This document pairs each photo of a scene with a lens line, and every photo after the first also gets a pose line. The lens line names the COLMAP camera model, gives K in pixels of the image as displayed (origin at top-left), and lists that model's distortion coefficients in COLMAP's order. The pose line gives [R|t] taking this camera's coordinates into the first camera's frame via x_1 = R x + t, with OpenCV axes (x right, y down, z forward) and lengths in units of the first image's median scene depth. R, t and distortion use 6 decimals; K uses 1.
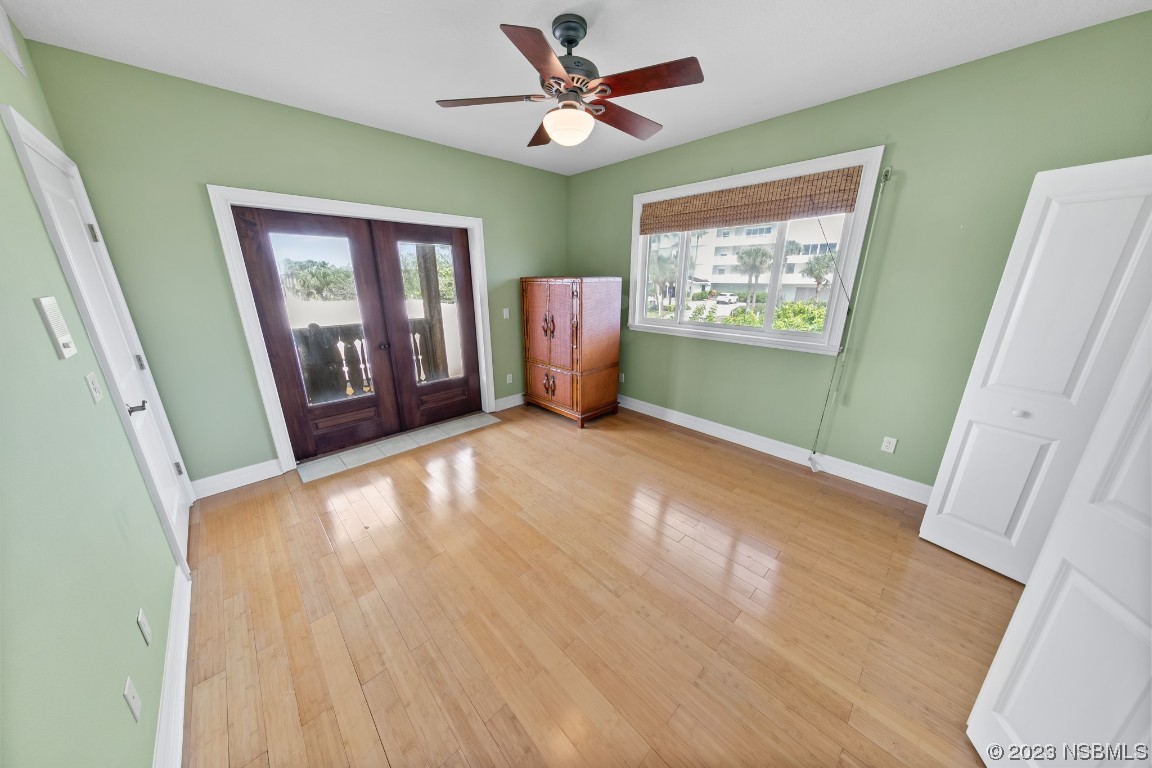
lens RADIAL K [[364.3, 0, 576.0], [0, 364.3, 384.0], [0, 0, 1]] dist [0.013277, -0.000032]
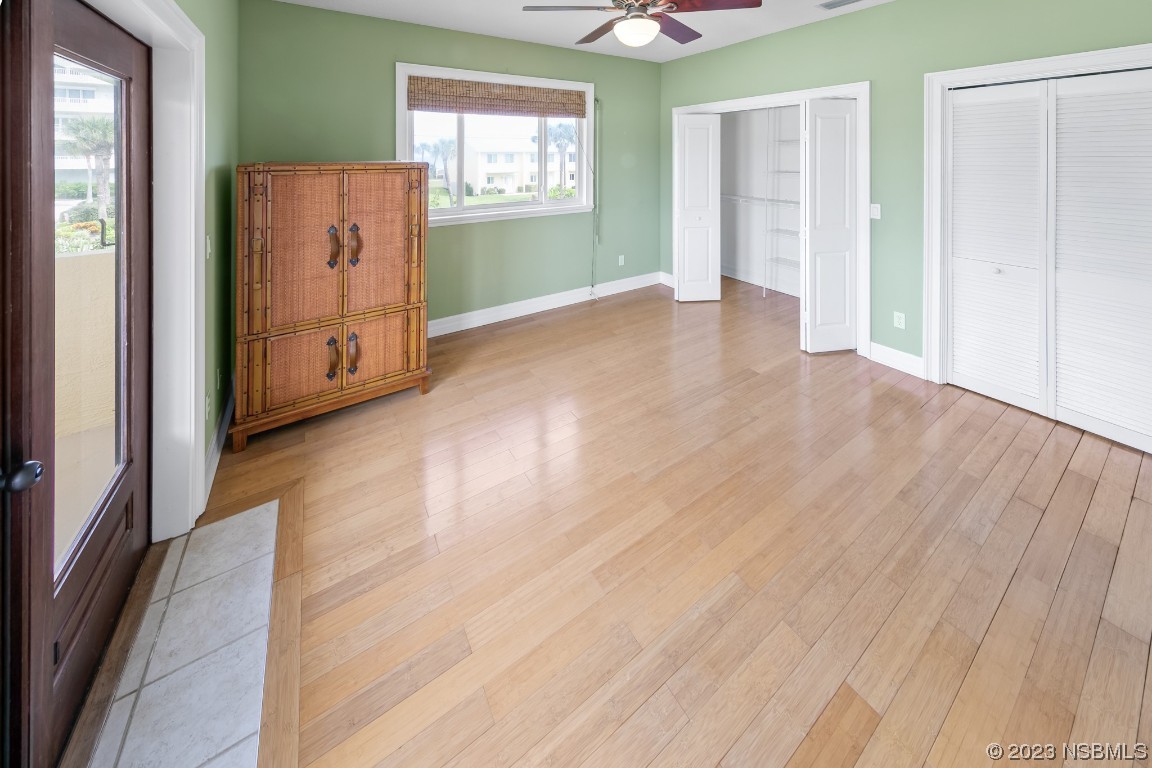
lens RADIAL K [[407.4, 0, 573.6], [0, 407.4, 156.5], [0, 0, 1]] dist [0.001590, 0.000032]
pose [[0.192626, -0.001317, 0.981271, -0.645937], [0.288900, 0.955753, -0.055429, -0.160201], [-0.937780, 0.294167, 0.184484, 0.537773]]
